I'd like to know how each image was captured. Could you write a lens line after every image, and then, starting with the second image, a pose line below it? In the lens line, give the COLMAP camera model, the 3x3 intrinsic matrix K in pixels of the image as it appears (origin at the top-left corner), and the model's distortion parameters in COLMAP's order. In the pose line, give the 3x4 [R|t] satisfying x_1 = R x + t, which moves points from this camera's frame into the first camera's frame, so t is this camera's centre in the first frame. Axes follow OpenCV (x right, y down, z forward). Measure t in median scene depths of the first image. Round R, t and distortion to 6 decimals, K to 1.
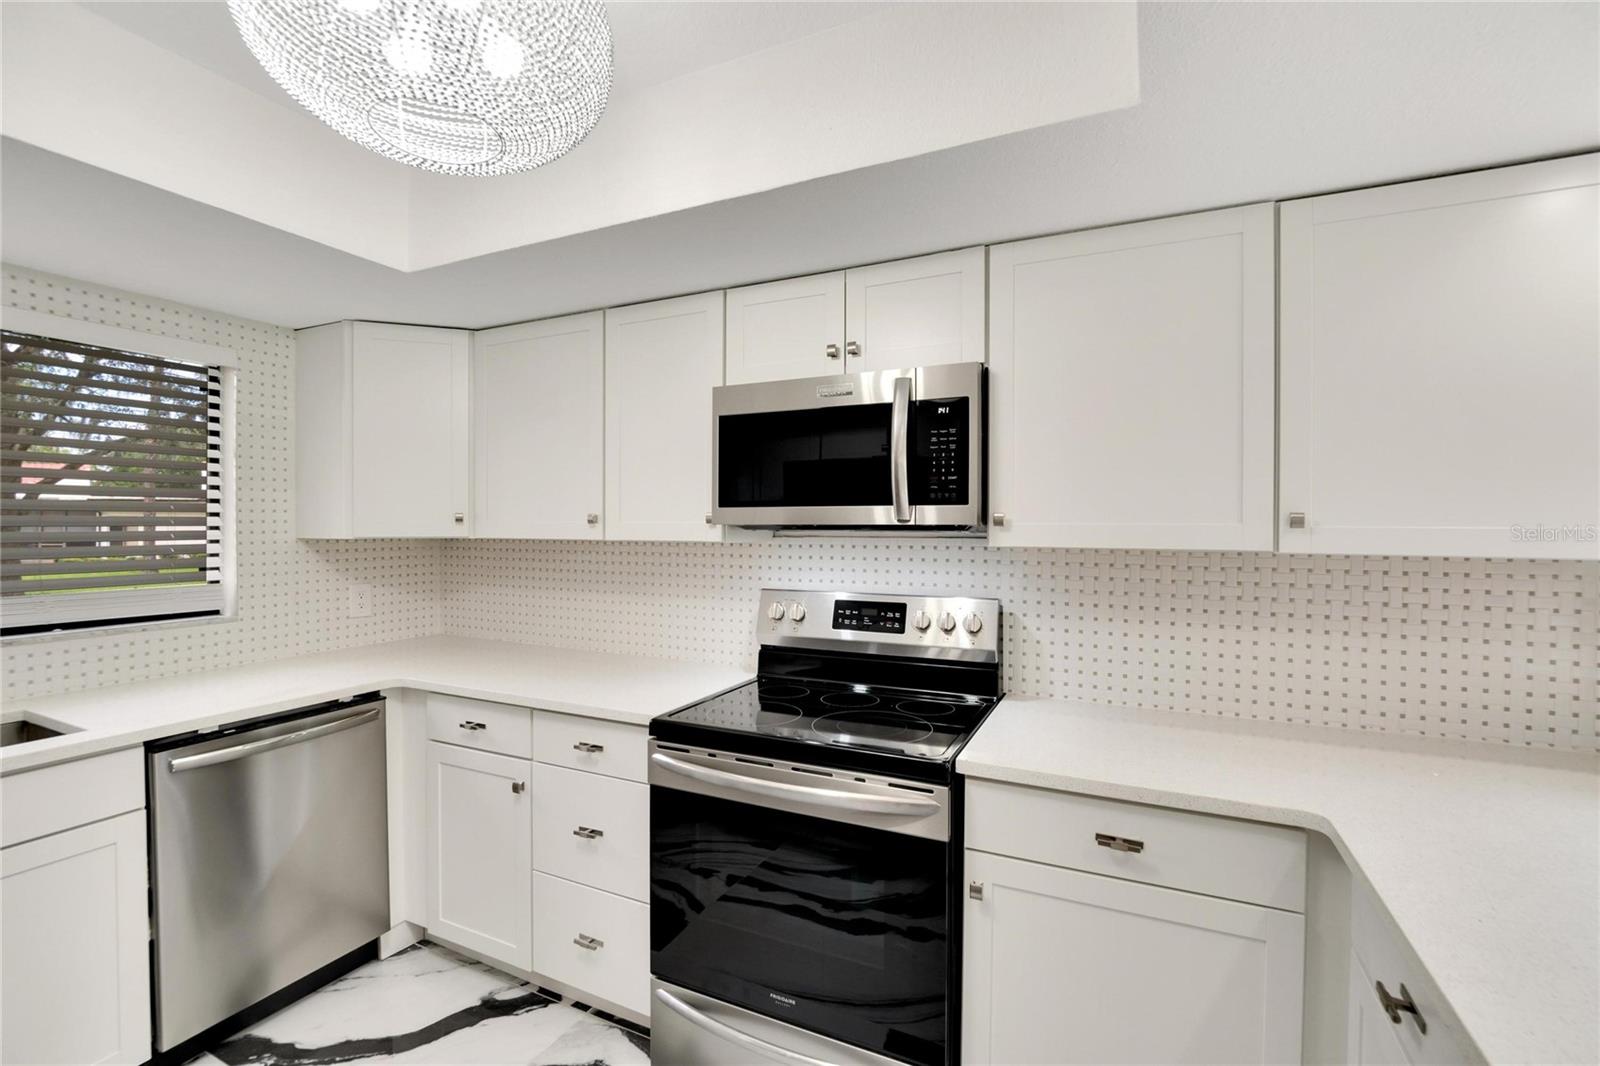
lens RADIAL K [[741.4, 0, 787.0], [0, 741.4, 531.0], [0, 0, 1]] dist [-0.013864, 0.001407]
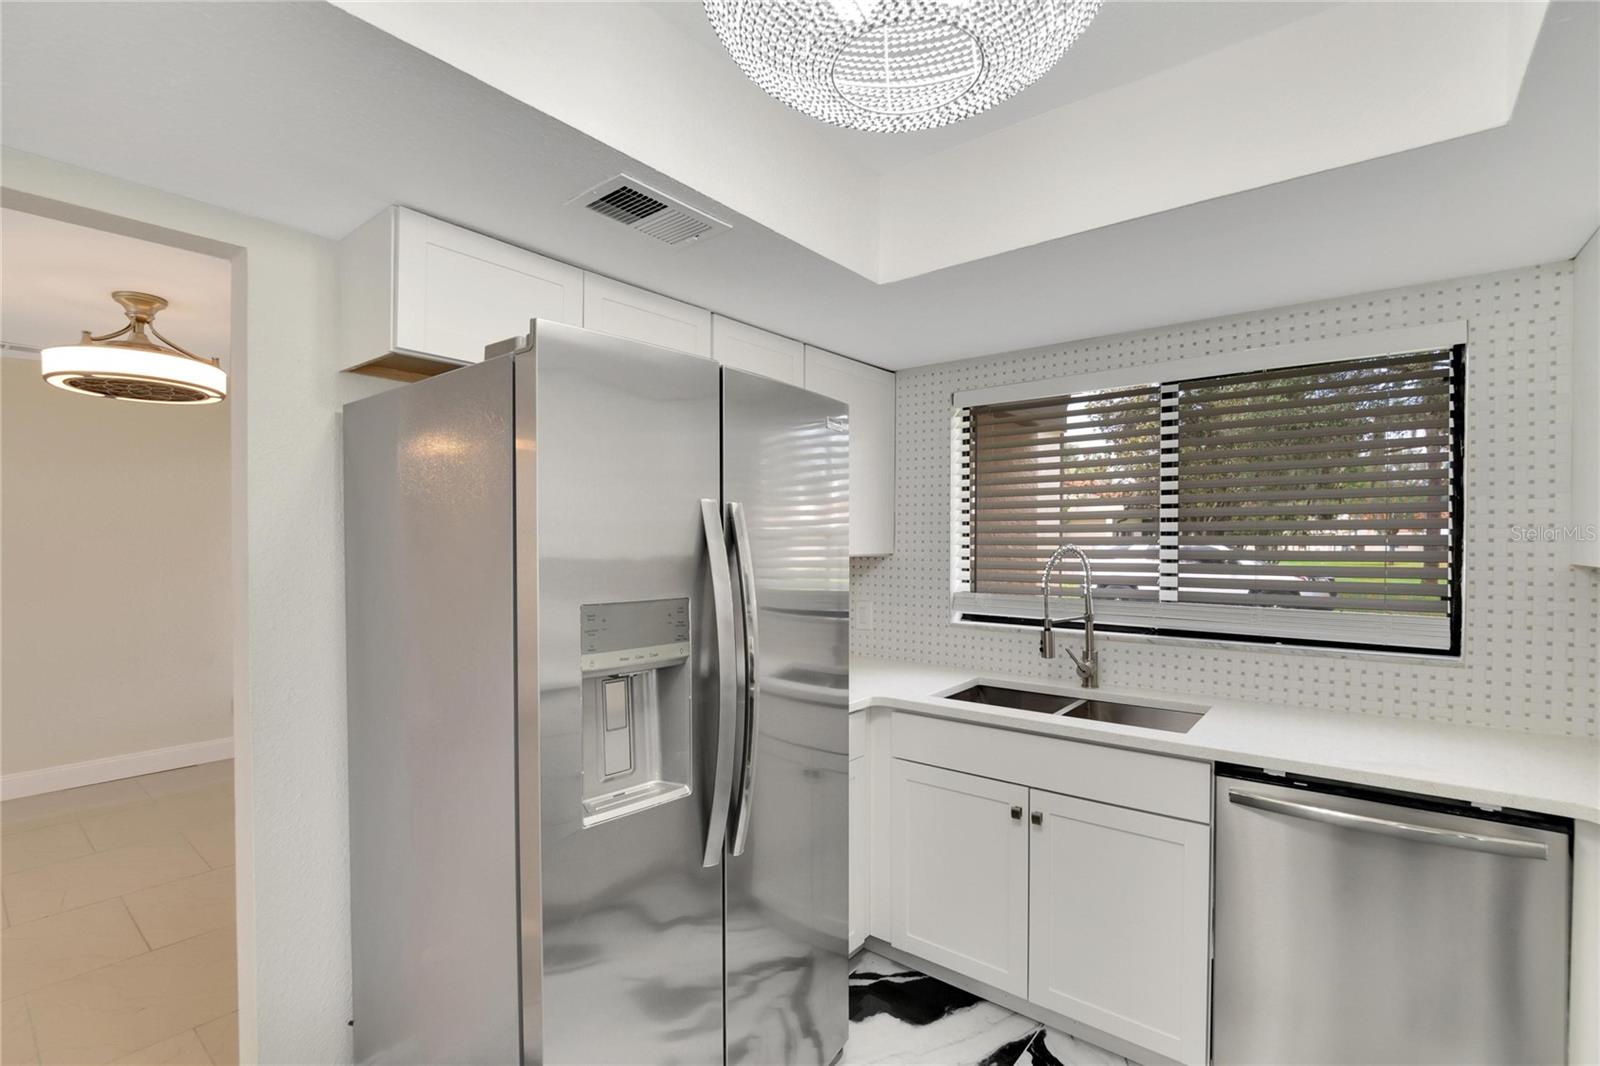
lens RADIAL K [[741.4, 0, 798.9], [0, 741.4, 547.1], [0, 0, 1]] dist [-0.013864, 0.001407]
pose [[-0.224222, 0.005249, -0.974524, 0.040884], [-0.011762, 0.999898, 0.008092, -0.000851], [0.974467, 0.013277, -0.224137, 0.120313]]
